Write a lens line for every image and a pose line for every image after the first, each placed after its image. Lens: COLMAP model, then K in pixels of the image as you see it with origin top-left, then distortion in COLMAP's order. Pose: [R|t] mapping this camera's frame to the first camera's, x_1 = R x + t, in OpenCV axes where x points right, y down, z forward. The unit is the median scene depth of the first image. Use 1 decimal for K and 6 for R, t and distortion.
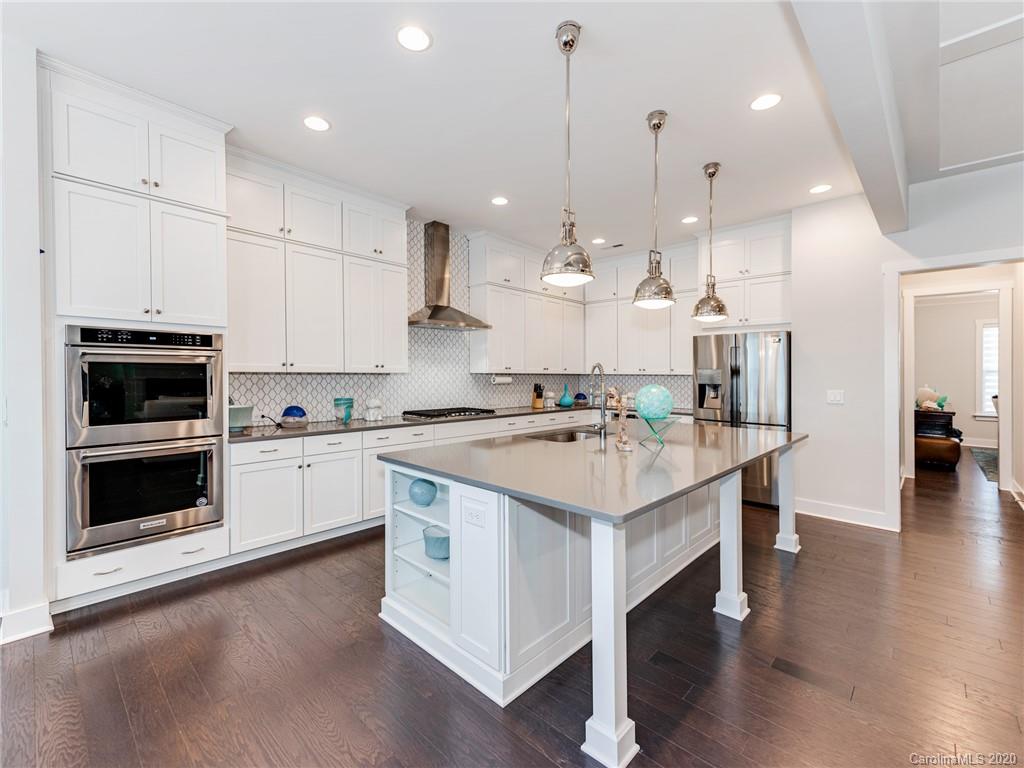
lens RADIAL K [[462.1, 0, 518.4], [0, 462.1, 374.0], [0, 0, 1]] dist [0.001780, 0.000617]
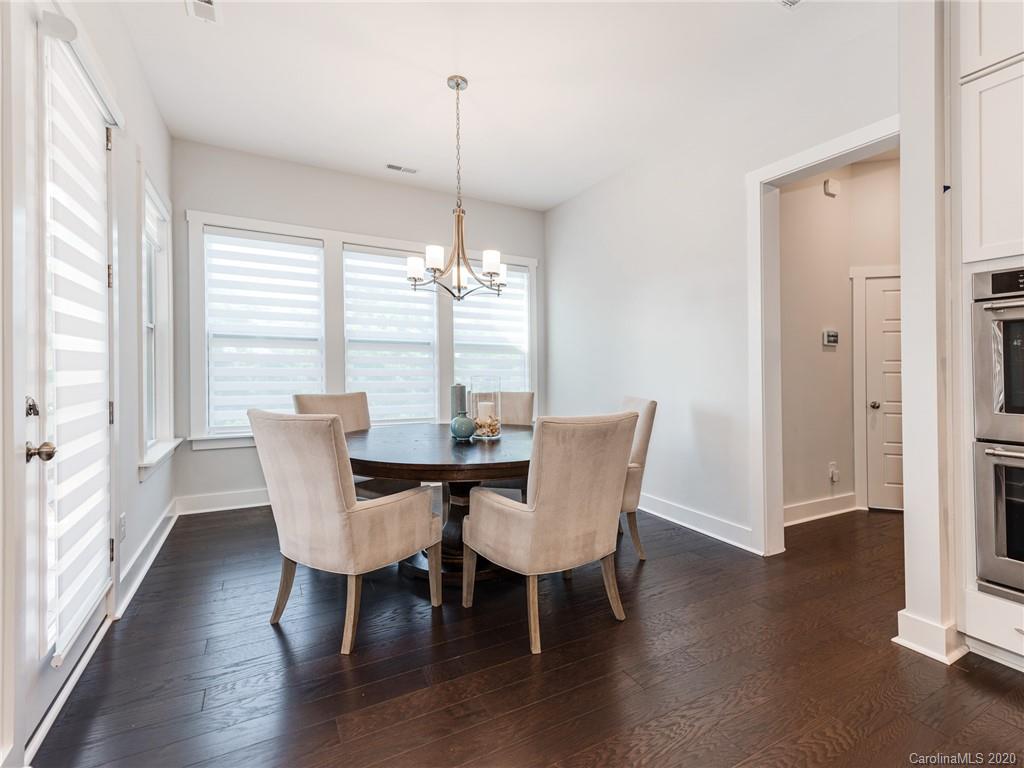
lens RADIAL K [[462.1, 0, 513.1], [0, 462.1, 379.8], [0, 0, 1]] dist [0.001780, 0.000617]
pose [[-0.320755, 0.007307, -0.947134, -0.015359], [-0.013077, 0.999841, 0.012142, 0.040201], [0.947072, 0.016281, -0.320609, 0.326858]]
